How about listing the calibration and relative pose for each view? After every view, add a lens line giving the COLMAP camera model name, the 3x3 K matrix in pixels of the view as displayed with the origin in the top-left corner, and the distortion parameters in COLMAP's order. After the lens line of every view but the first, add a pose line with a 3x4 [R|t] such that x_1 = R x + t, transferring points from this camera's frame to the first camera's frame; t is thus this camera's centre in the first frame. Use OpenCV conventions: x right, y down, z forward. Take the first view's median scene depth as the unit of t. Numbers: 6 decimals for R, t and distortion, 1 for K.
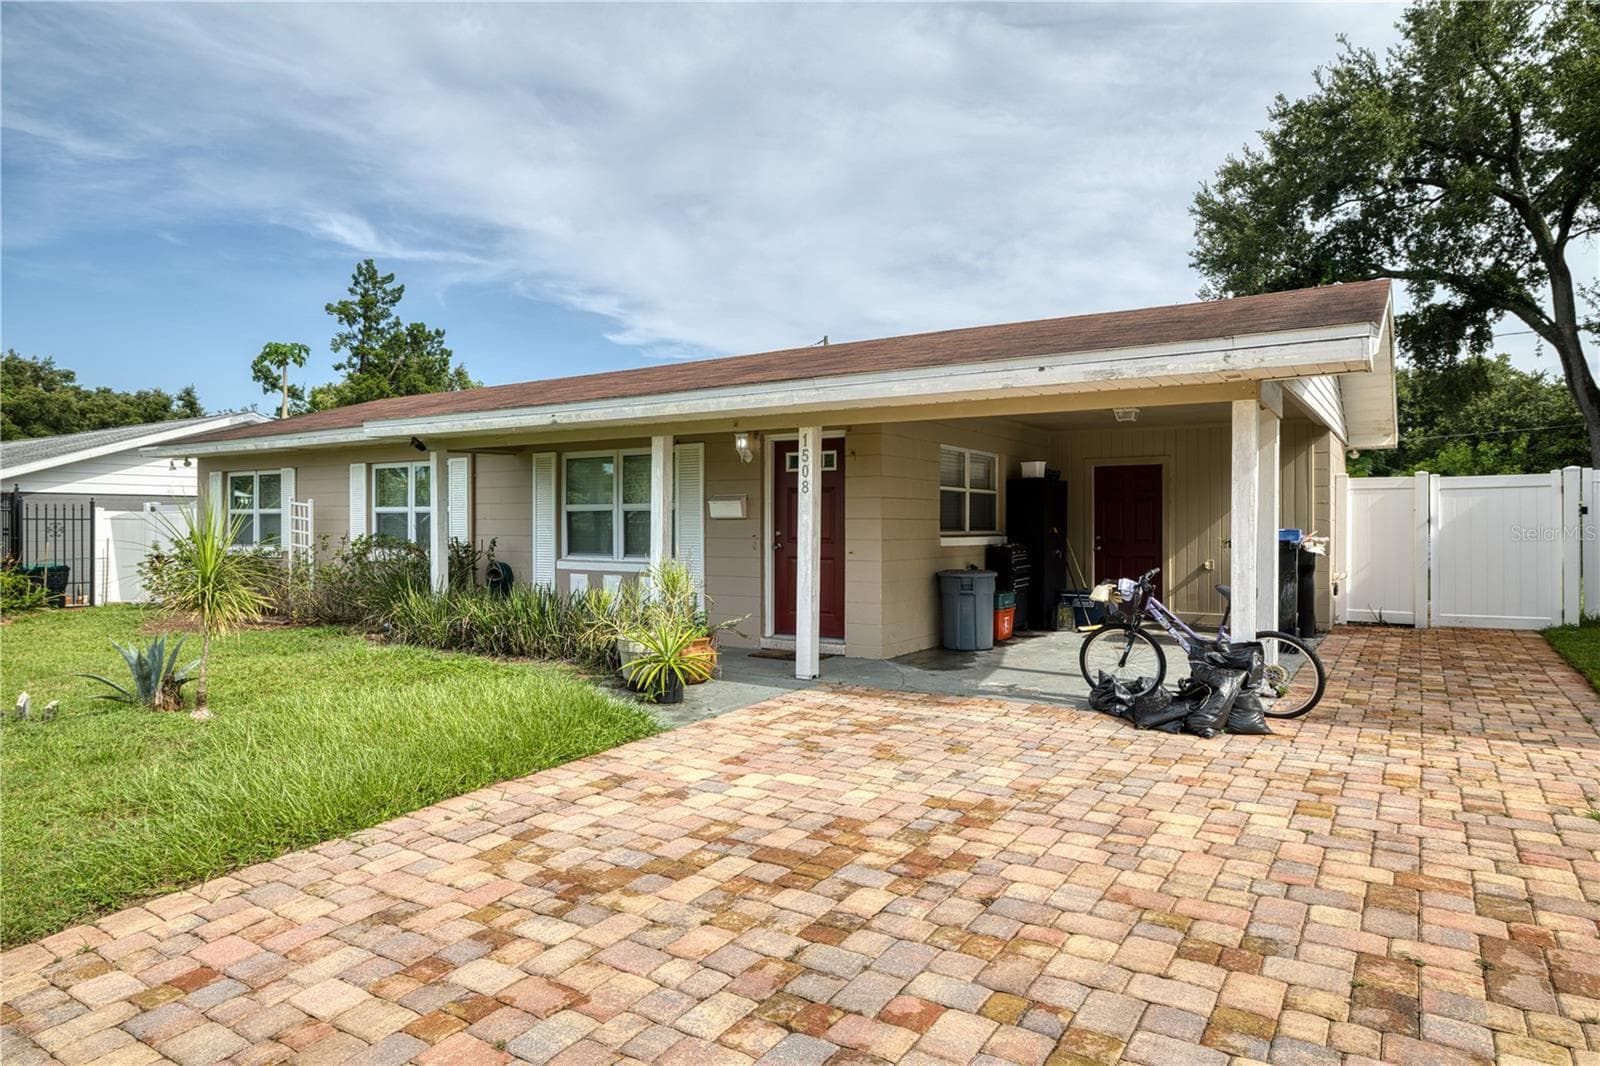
lens RADIAL K [[989.0, 0, 780.6], [0, 989.0, 517.4], [0, 0, 1]] dist [-0.002914, 0.000471]
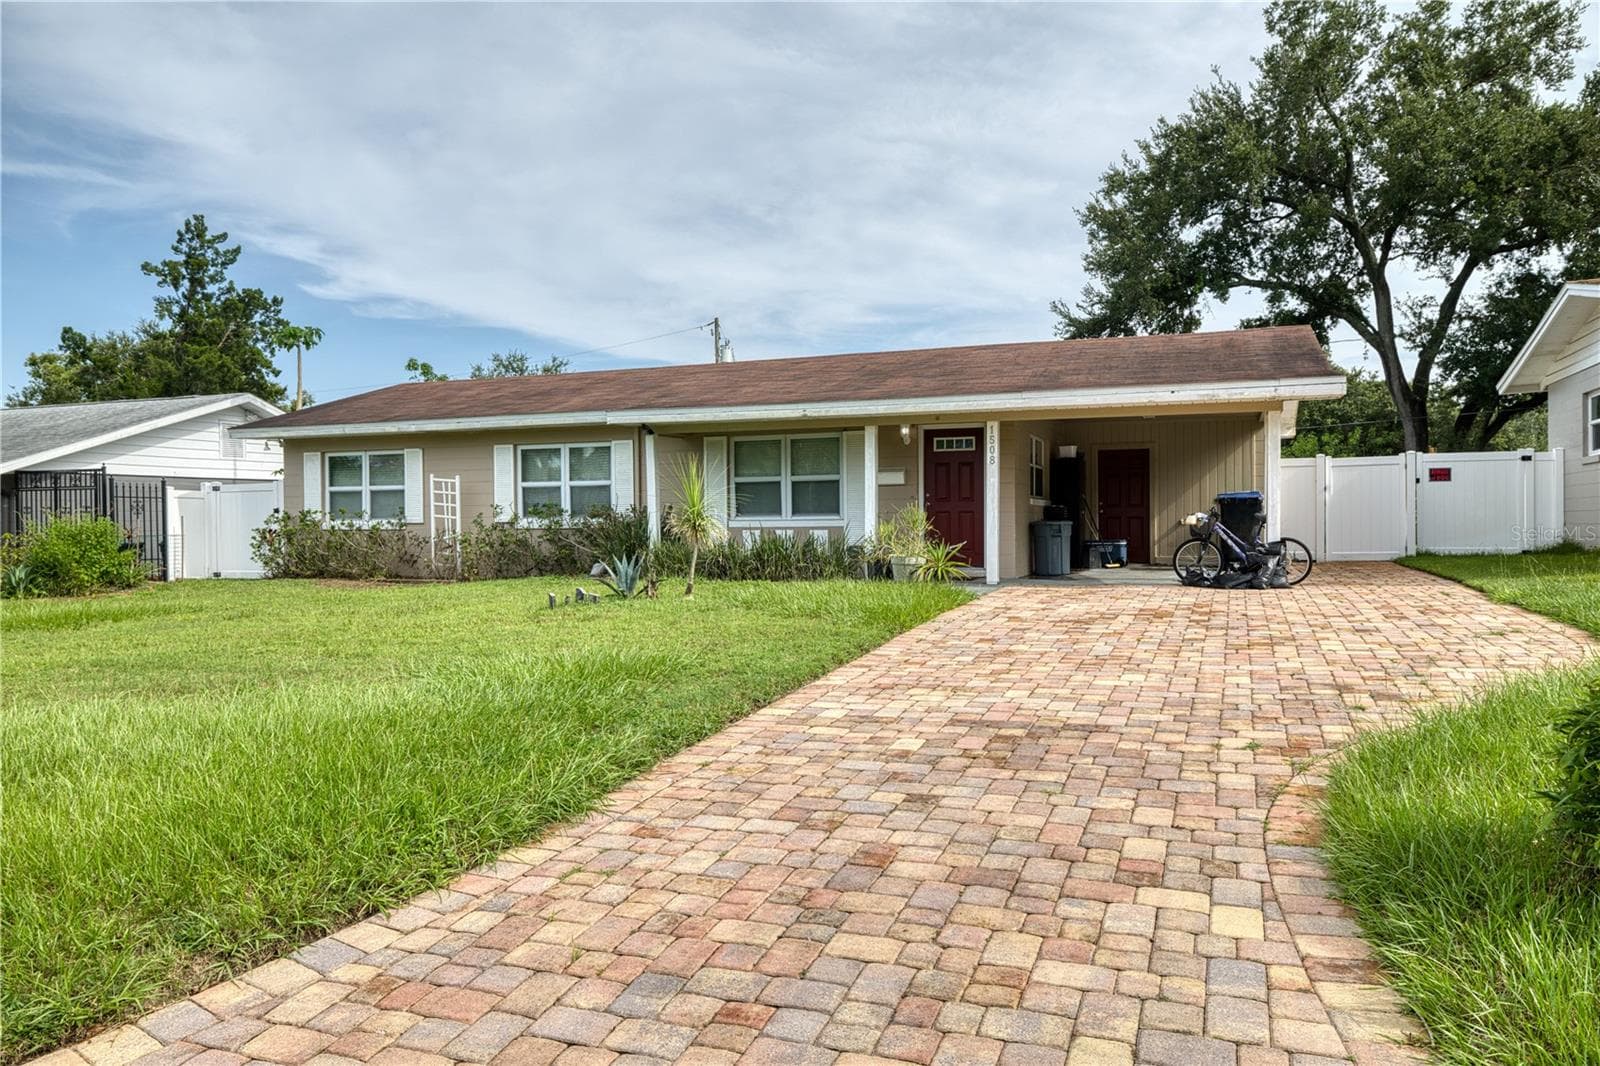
lens RADIAL K [[1173.0, 0, 800.0], [0, 1173.0, 533.0], [0, 0, 1]] dist [-0.013491, 0.026092]
pose [[0.975522, -0.010681, 0.219642, -0.281214], [0.007514, 0.999855, 0.015249, 0.022054], [-0.219773, -0.013225, 0.975461, -0.302171]]
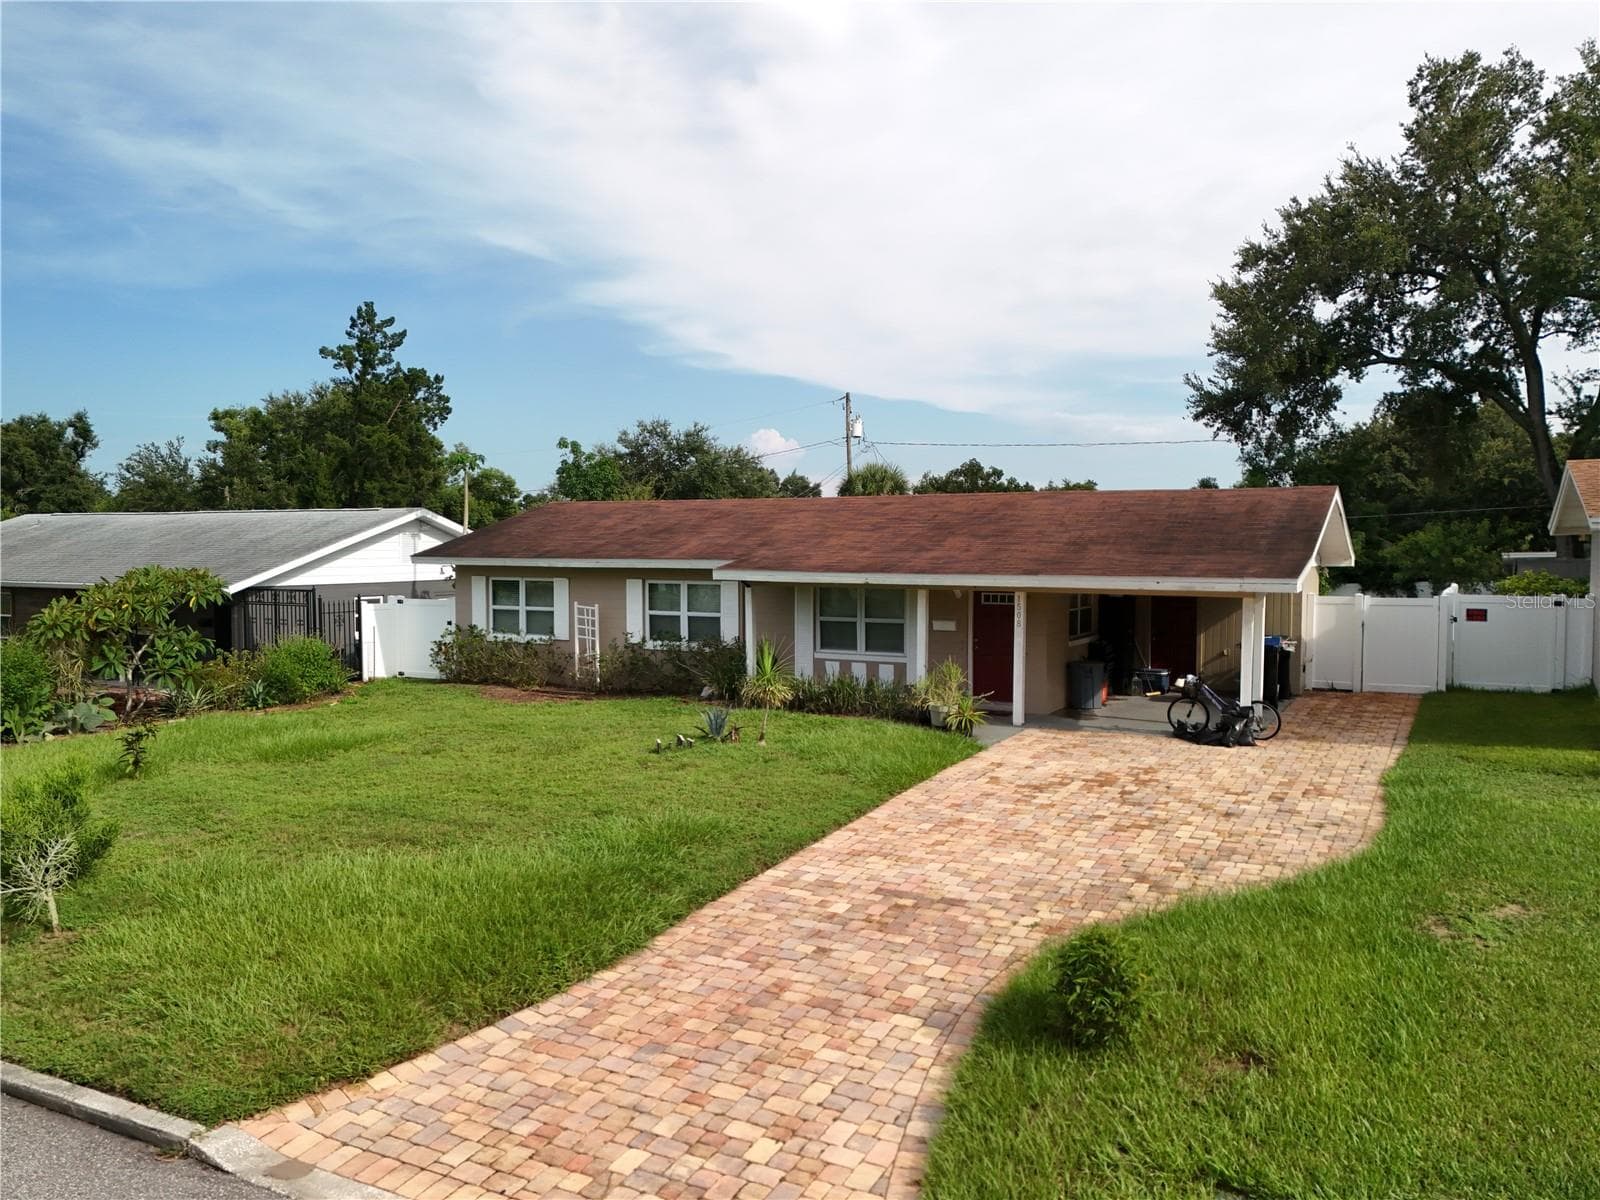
lens RADIAL K [[1236.9, 0, 800.0], [0, 1236.9, 600.0], [0, 0, 1]] dist [0.096334, -0.100704]
pose [[0.995988, -0.003637, 0.089408, -0.251820], [-0.000906, 0.998713, 0.050718, -0.081920], [-0.089478, -0.050595, 0.994703, -0.547704]]
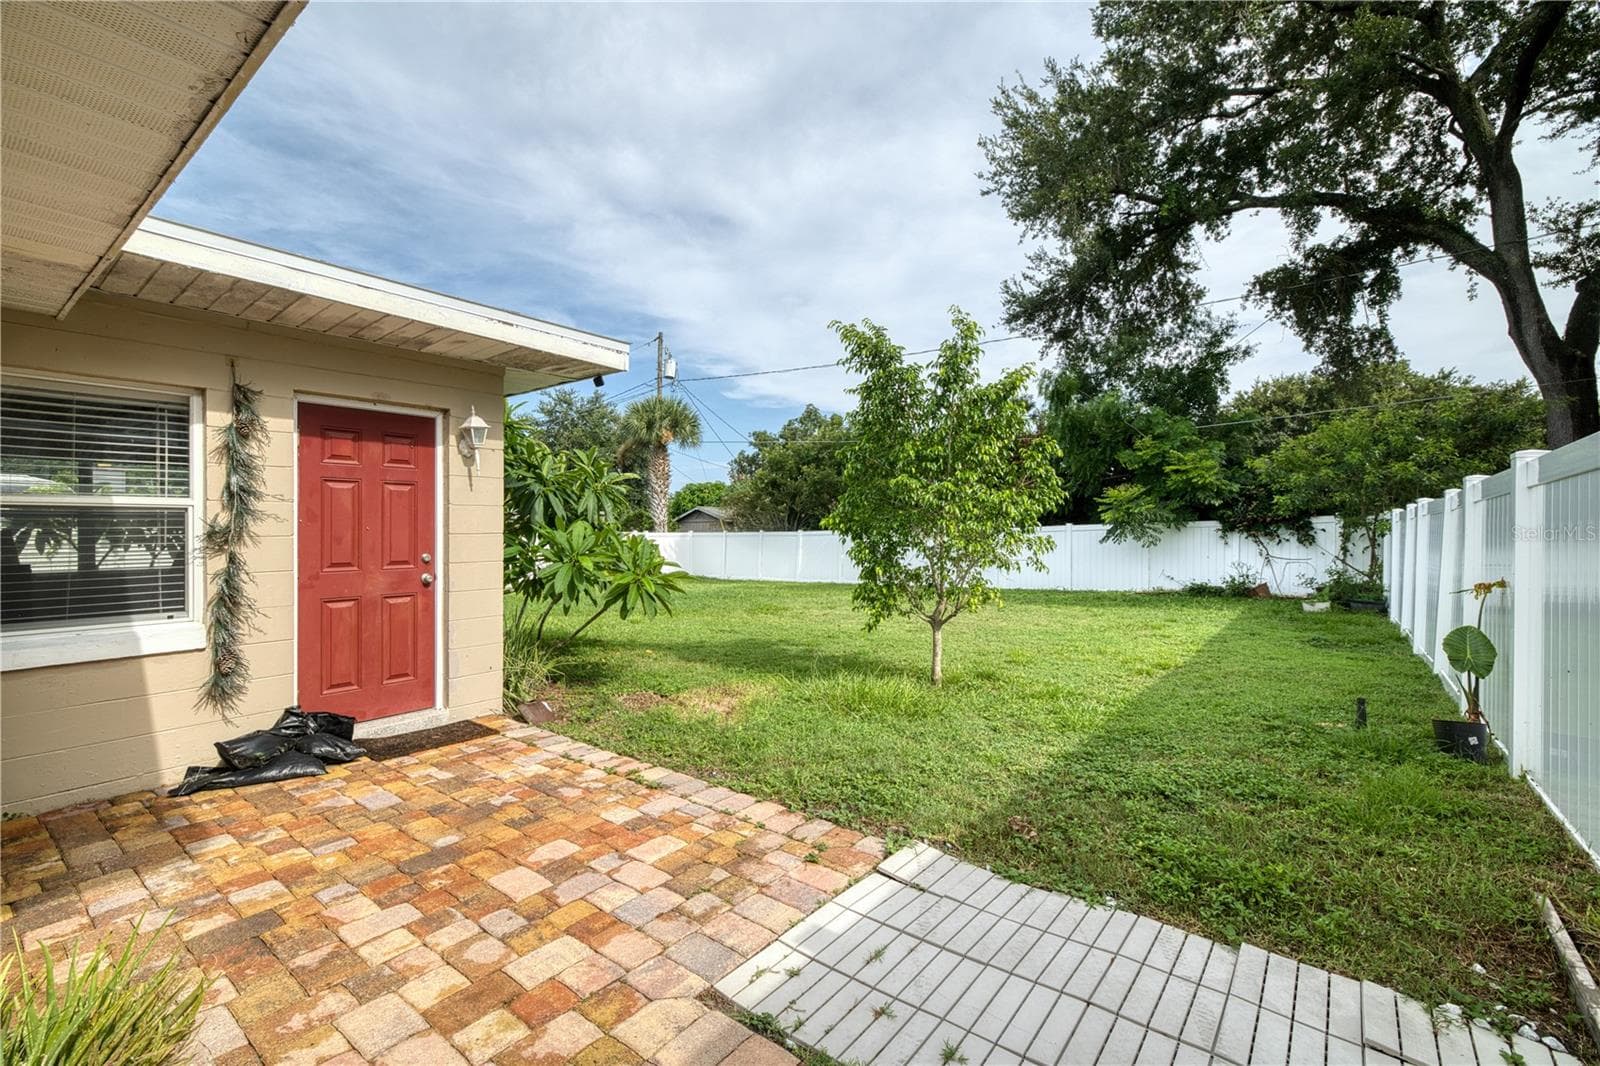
lens RADIAL K [[719.9, 0, 800.0], [0, 719.9, 533.0], [0, 0, 1]] dist [0.000634, 0.001555]
pose [[0.998324, 0.002969, -0.057791, 0.478187], [-0.002082, 0.999879, 0.015391, -0.001628], [0.057830, -0.015244, 0.998210, 0.680154]]
